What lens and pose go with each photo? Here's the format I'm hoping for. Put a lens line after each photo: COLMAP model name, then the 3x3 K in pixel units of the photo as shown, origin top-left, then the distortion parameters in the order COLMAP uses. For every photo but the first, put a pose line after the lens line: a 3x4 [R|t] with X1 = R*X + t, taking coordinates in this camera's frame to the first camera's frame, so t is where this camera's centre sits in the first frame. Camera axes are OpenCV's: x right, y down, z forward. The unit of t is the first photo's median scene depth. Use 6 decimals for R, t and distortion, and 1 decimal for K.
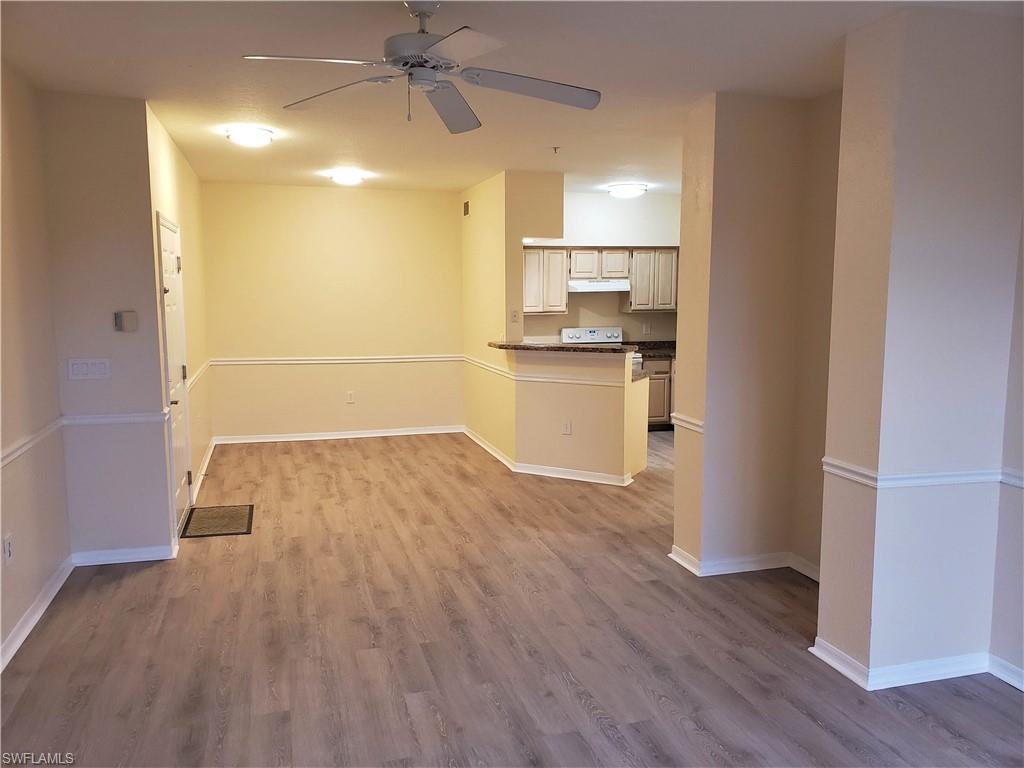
lens RADIAL K [[796.0, 0, 487.7], [0, 796.0, 386.8], [0, 0, 1]] dist [0.029799, -0.016320]
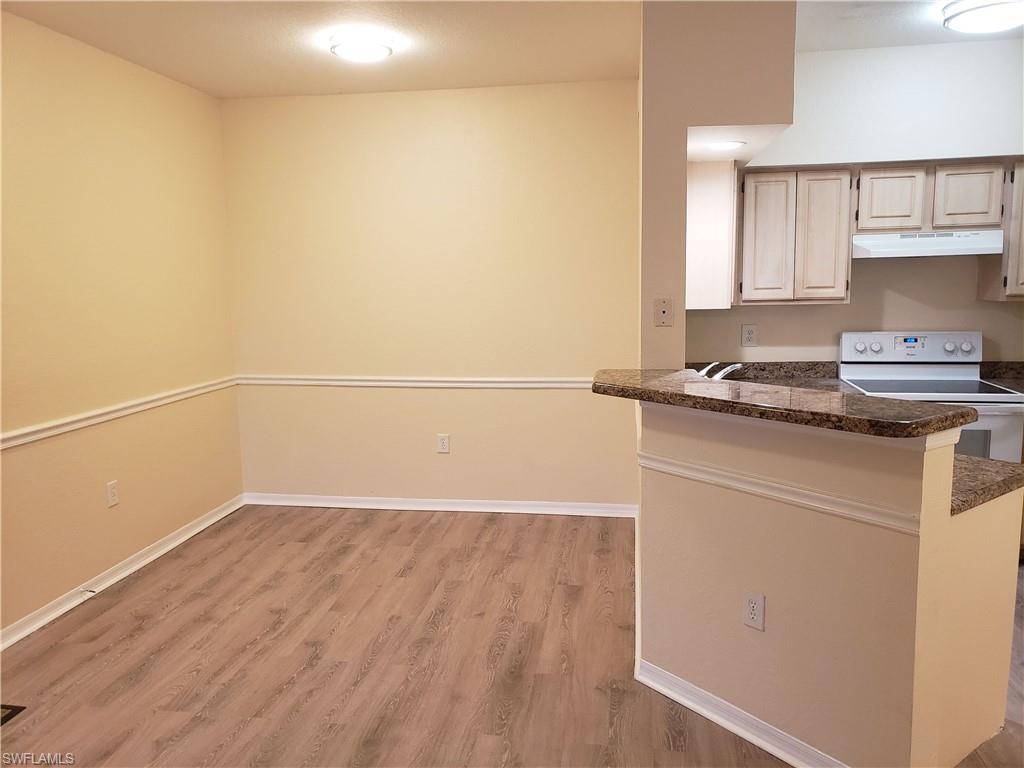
lens RADIAL K [[796.0, 0, 502.6], [0, 796.0, 382.0], [0, 0, 1]] dist [0.029799, -0.016320]
pose [[0.913056, 0.040959, -0.405773, 0.107399], [-0.034859, 0.999141, 0.022414, -0.047090], [0.406342, -0.006320, 0.913699, 0.462094]]
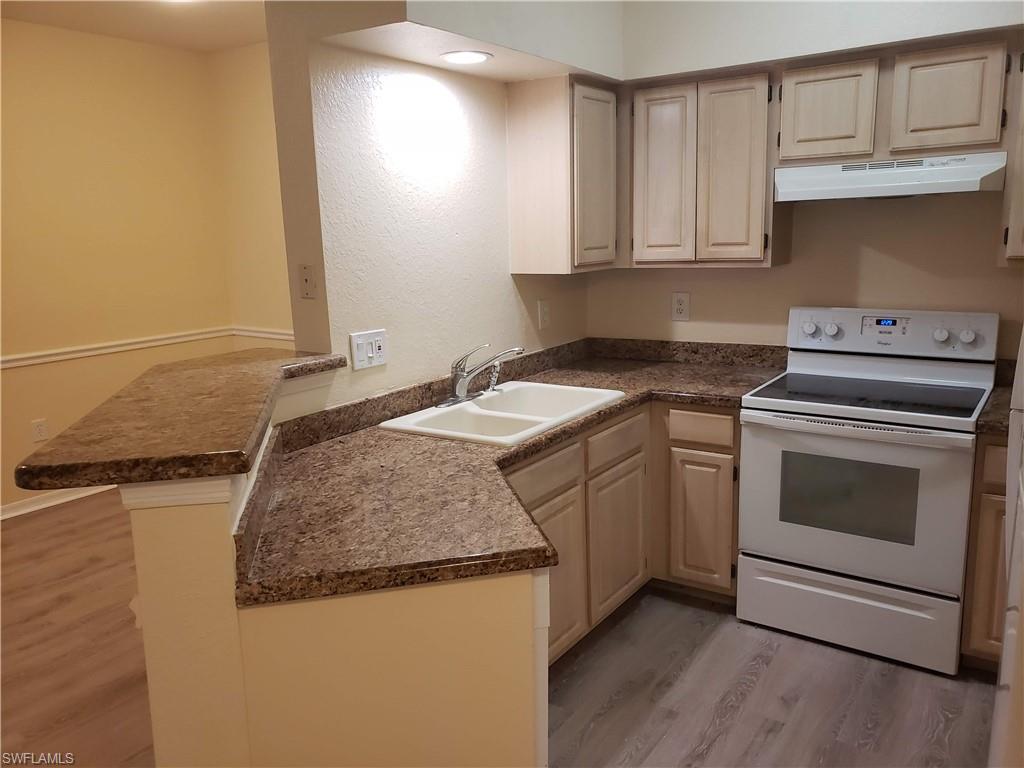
lens RADIAL K [[796.0, 0, 505.3], [0, 796.0, 376.8], [0, 0, 1]] dist [0.029799, -0.016320]
pose [[0.640594, 0.127250, -0.757263, 0.295940], [-0.064979, 0.991619, 0.111663, -0.076016], [0.765125, -0.022324, 0.643494, 0.687293]]
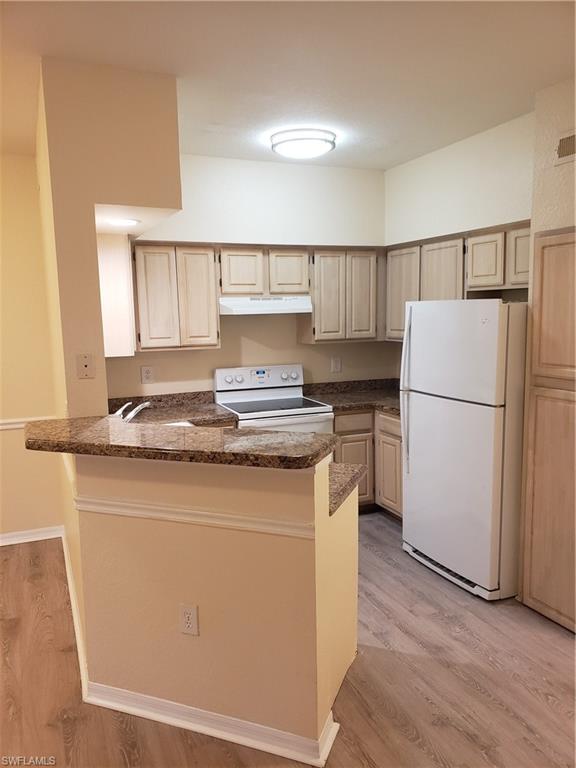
lens RADIAL K [[597.0, 0, 290.0], [0, 597.0, 391.3], [0, 0, 1]] dist [0.029799, -0.016320]
pose [[0.988804, -0.032929, 0.145539, 0.084574], [0.031543, 0.999432, 0.011822, -0.060210], [-0.145846, -0.007099, 0.989282, 0.504785]]
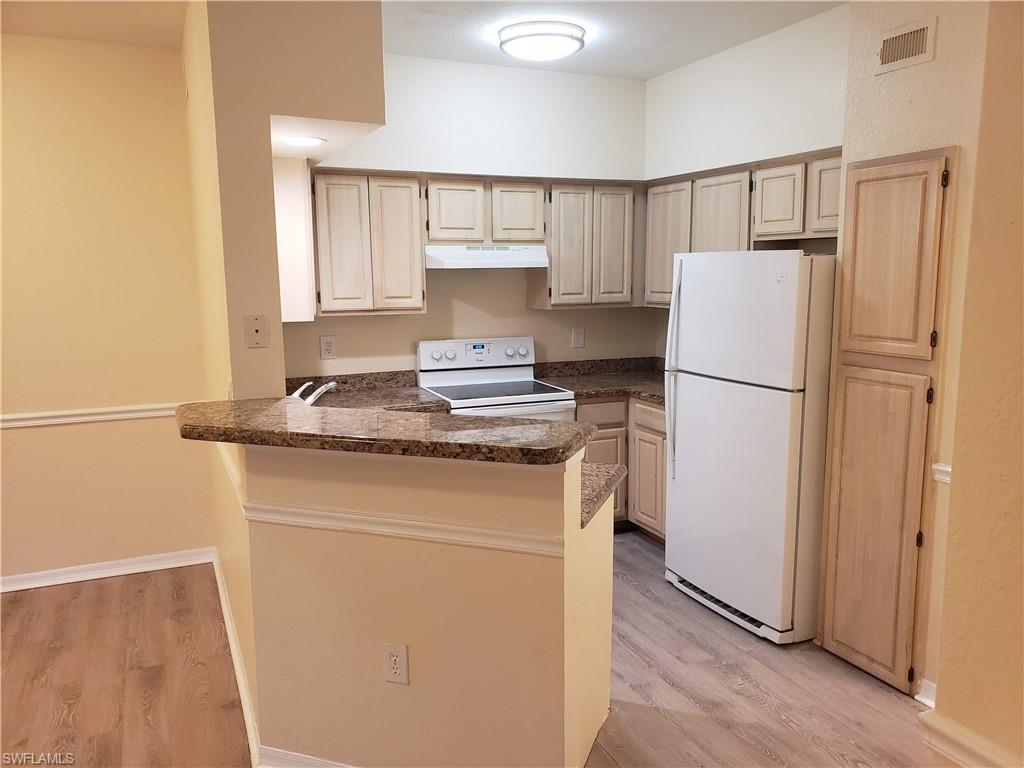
lens RADIAL K [[796.0, 0, 522.4], [0, 796.0, 391.4], [0, 0, 1]] dist [0.029799, -0.016320]
pose [[0.985600, -0.026341, 0.167028, 0.075574], [0.021720, 0.999331, 0.029436, -0.056516], [-0.167692, -0.025384, 0.985513, 0.502209]]
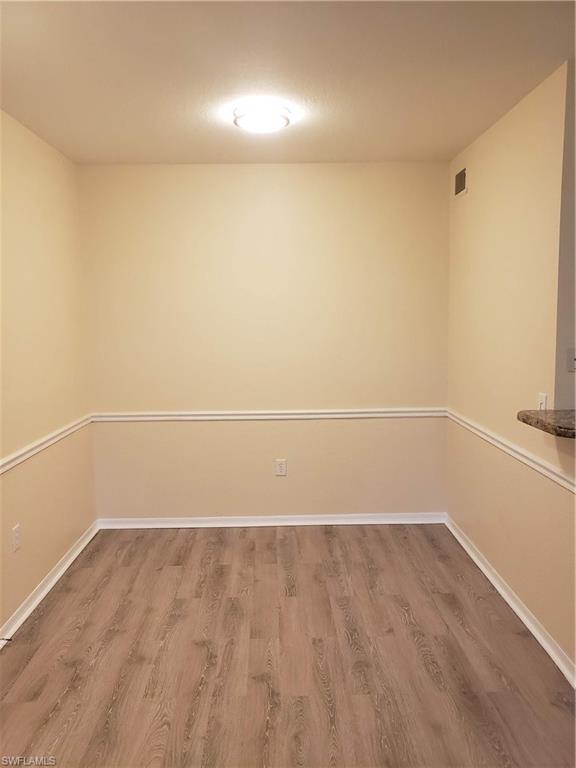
lens RADIAL K [[597.0, 0, 290.4], [0, 597.0, 394.3], [0, 0, 1]] dist [0.029799, -0.016320]
pose [[0.972803, 0.022855, -0.230503, -0.043806], [-0.020499, 0.999710, 0.012611, -0.056502], [0.230724, -0.007543, 0.972990, 0.485617]]
